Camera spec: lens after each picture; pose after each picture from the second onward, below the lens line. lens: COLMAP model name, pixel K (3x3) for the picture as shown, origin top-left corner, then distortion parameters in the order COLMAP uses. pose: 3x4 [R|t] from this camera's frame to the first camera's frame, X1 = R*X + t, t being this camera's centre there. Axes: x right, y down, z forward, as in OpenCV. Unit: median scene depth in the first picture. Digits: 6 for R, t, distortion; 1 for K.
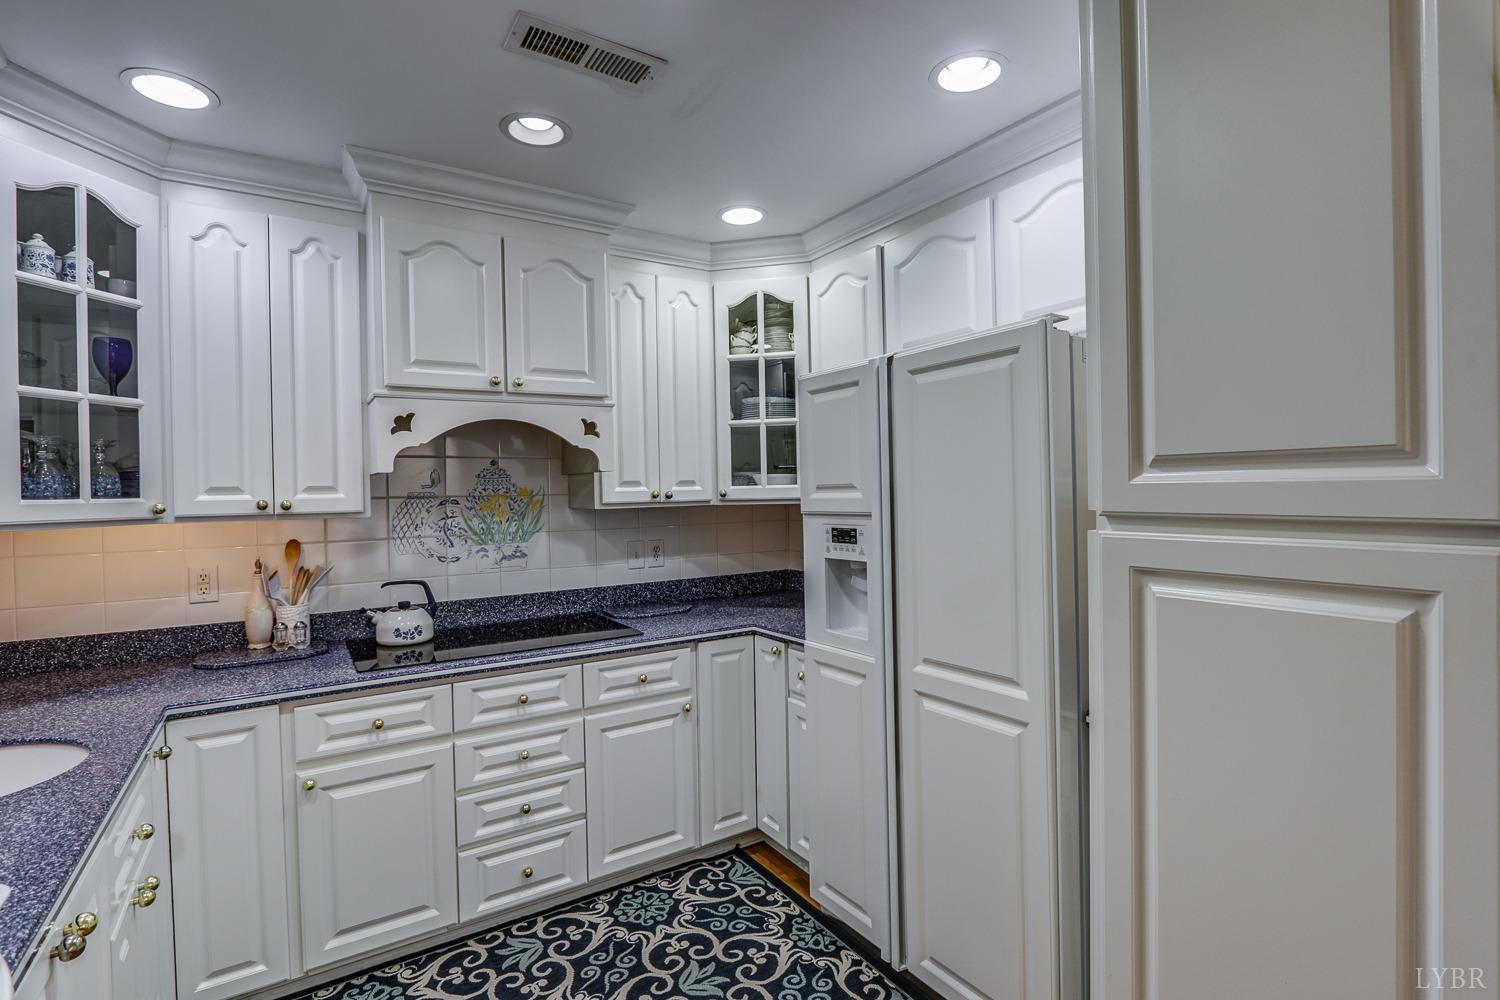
lens RADIAL K [[700.3, 0, 757.3], [0, 700.3, 498.6], [0, 0, 1]] dist [-0.035158, 0.005874]
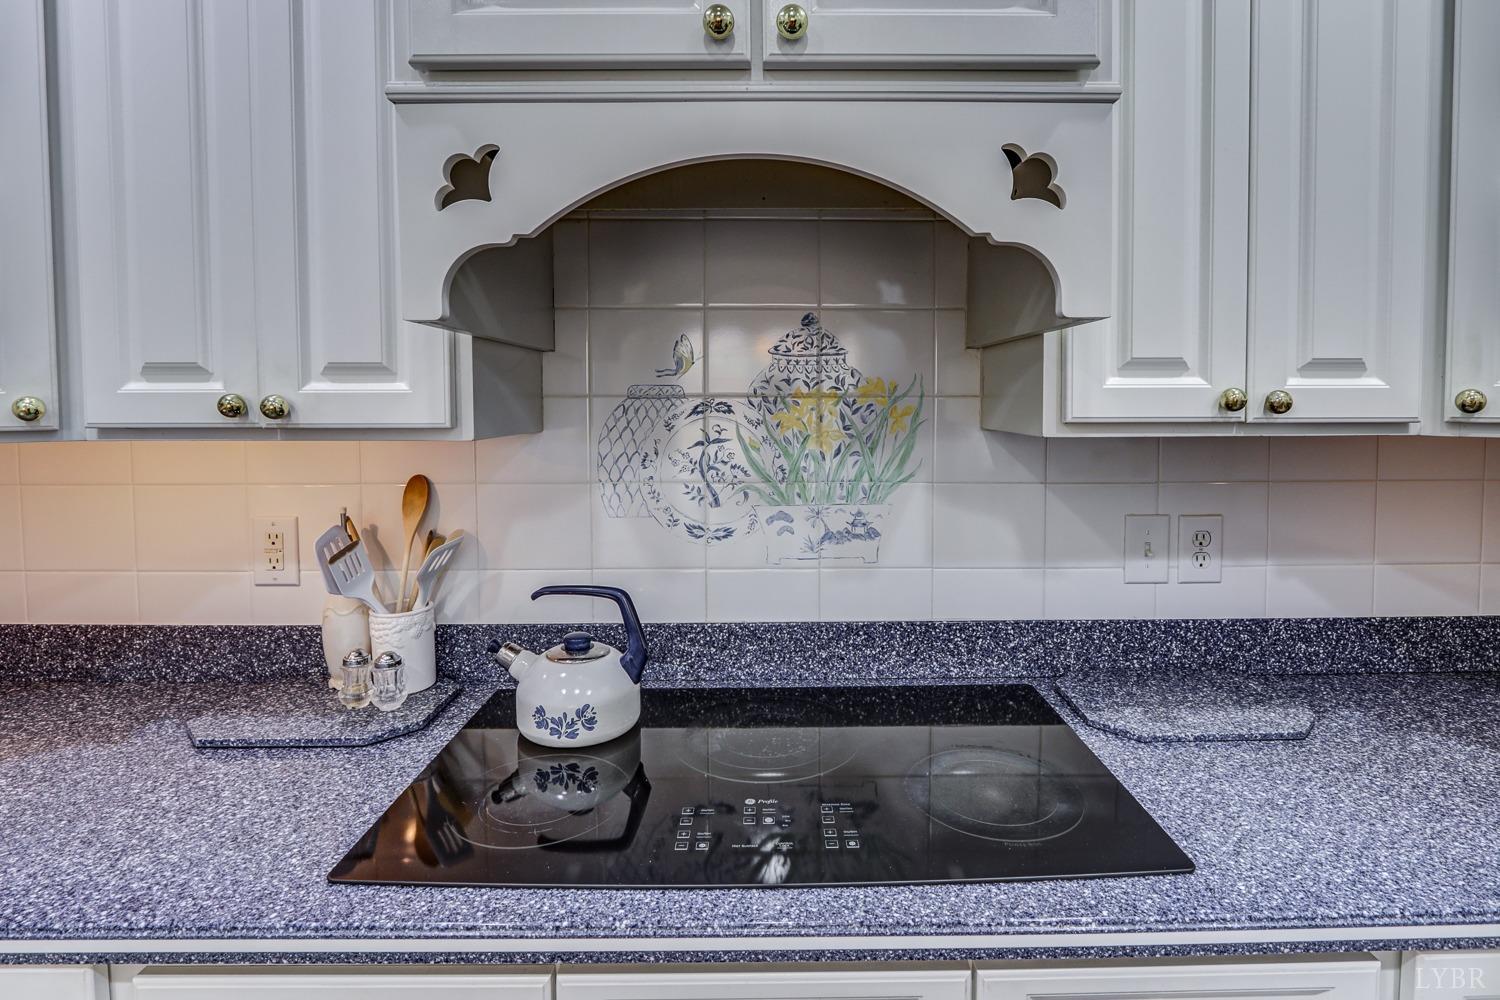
lens RADIAL K [[772.7, 0, 791.6], [0, 772.7, 440.4], [0, 0, 1]] dist [-0.007338, 0.000676]
pose [[0.846519, 0.046390, -0.530333, -0.155775], [-0.021674, 0.998373, 0.052735, -0.001307], [0.531917, -0.033147, 0.846148, 0.707979]]
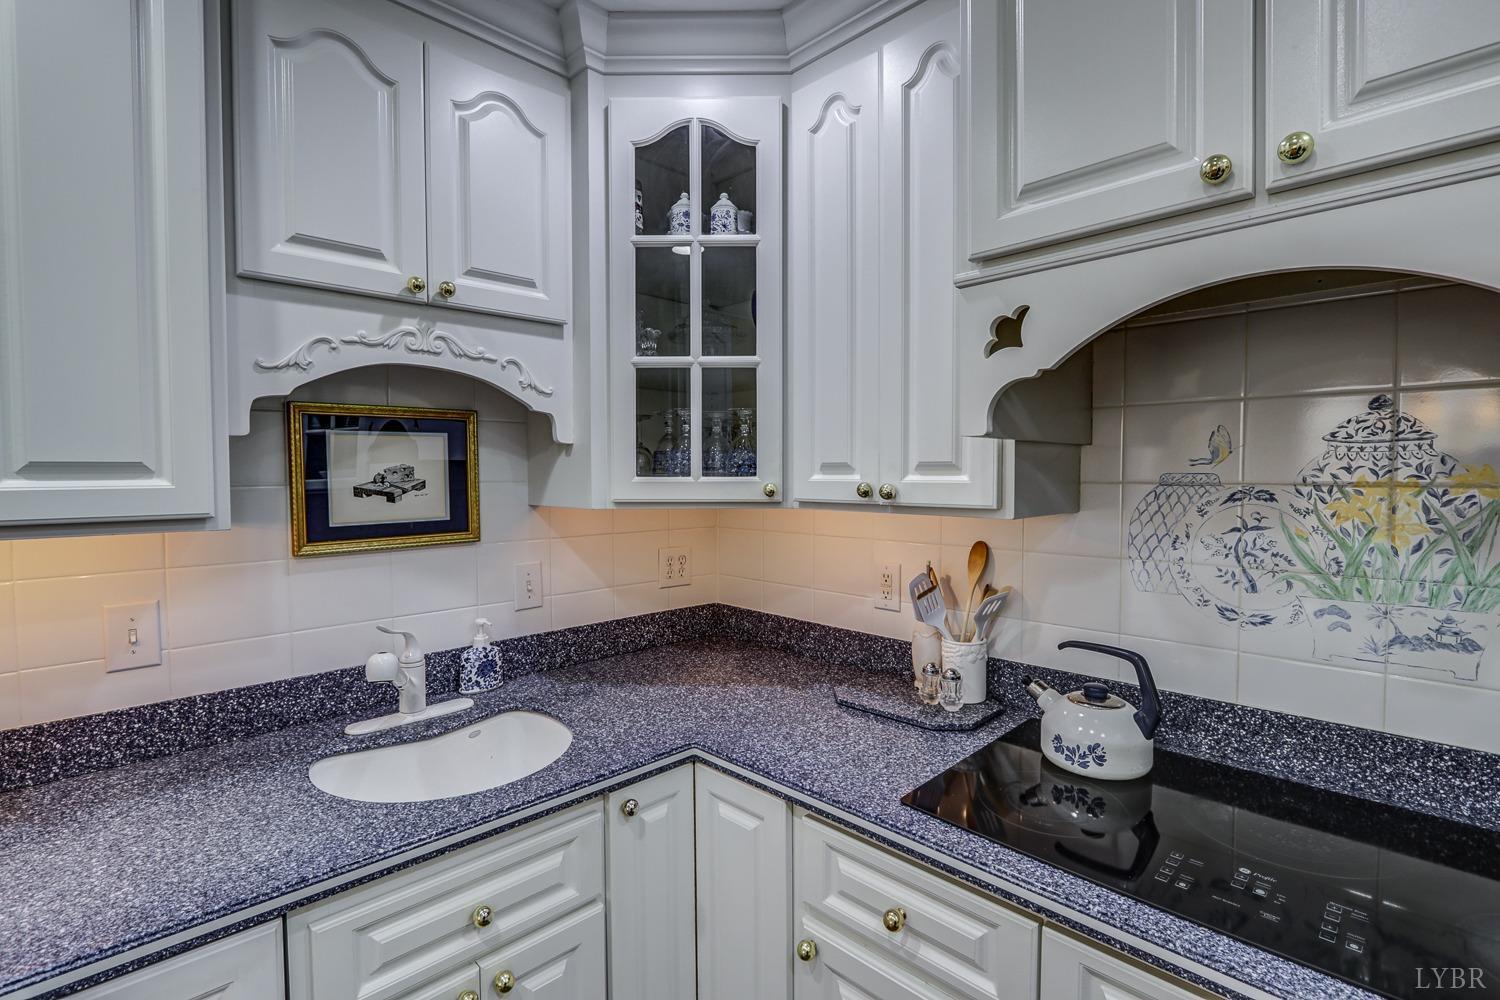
lens RADIAL K [[700.3, 0, 721.4], [0, 700.3, 498.2], [0, 0, 1]] dist [-0.035158, 0.005874]
pose [[0.167664, 0.055146, -0.984301, -0.063000], [-0.010825, 0.998477, 0.054097, -0.016113], [0.985785, 0.001585, 0.168005, 0.678622]]
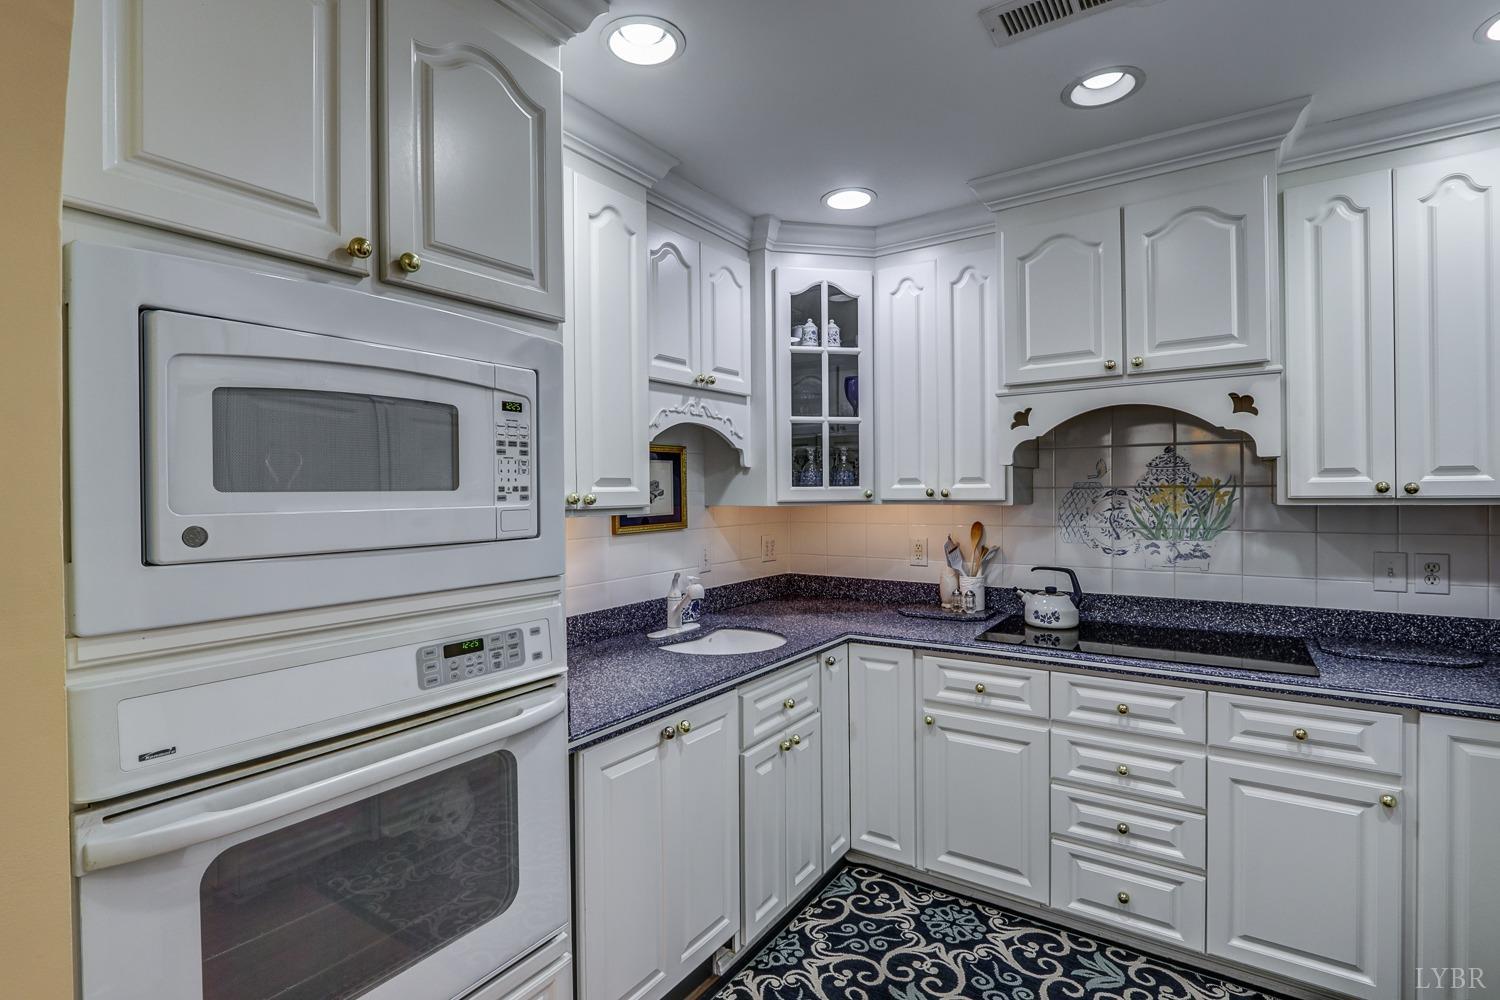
lens RADIAL K [[700.3, 0, 725.7], [0, 700.3, 498.8], [0, 0, 1]] dist [-0.035158, 0.005874]
pose [[0.347490, 0.025324, -0.937342, 0.317632], [-0.007692, 0.999679, 0.024157, -0.006613], [0.937652, -0.001184, 0.347573, 0.185564]]
